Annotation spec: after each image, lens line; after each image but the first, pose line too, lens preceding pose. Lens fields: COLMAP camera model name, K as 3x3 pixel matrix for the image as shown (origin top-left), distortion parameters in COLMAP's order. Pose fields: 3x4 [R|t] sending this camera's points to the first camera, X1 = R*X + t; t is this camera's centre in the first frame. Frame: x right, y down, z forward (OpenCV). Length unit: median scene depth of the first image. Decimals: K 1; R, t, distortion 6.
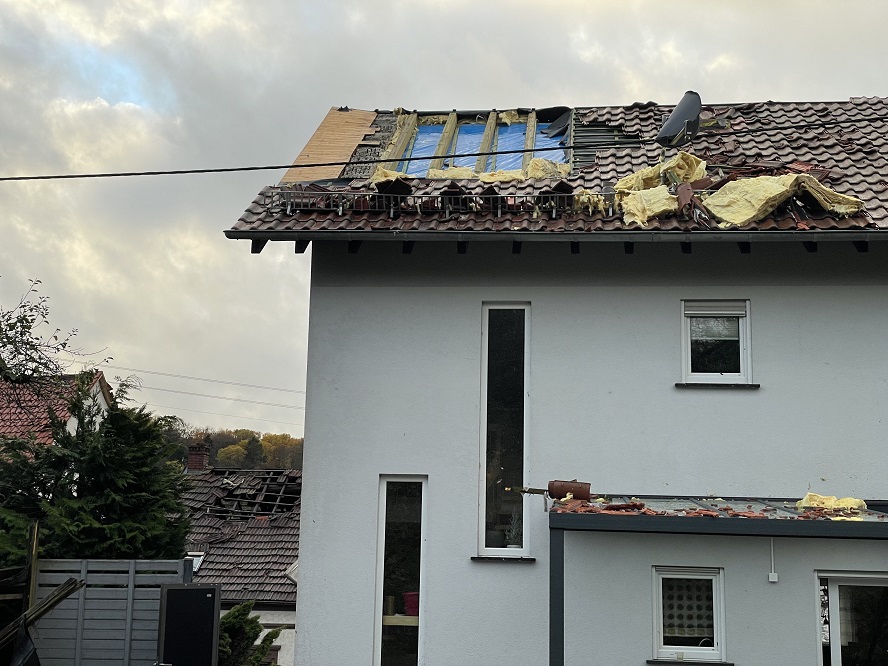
lens RADIAL K [[1289.9, 0, 444.0], [0, 1289.9, 333.0], [0, 0, 1]] dist [0.236520, -0.043085]
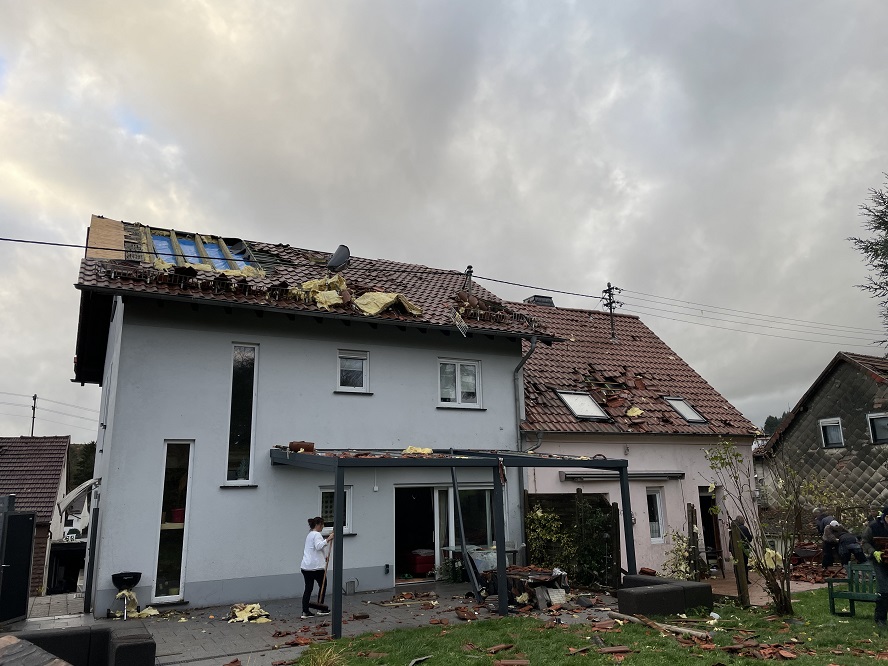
lens RADIAL K [[660.0, 0, 444.0], [0, 660.0, 333.0], [0, 0, 1]] dist [0.109027, -0.004098]
pose [[0.853257, 0.087711, 0.514061, -0.200917], [-0.061646, 0.995807, -0.067586, 0.008584], [-0.517834, 0.025978, 0.855087, 0.059372]]
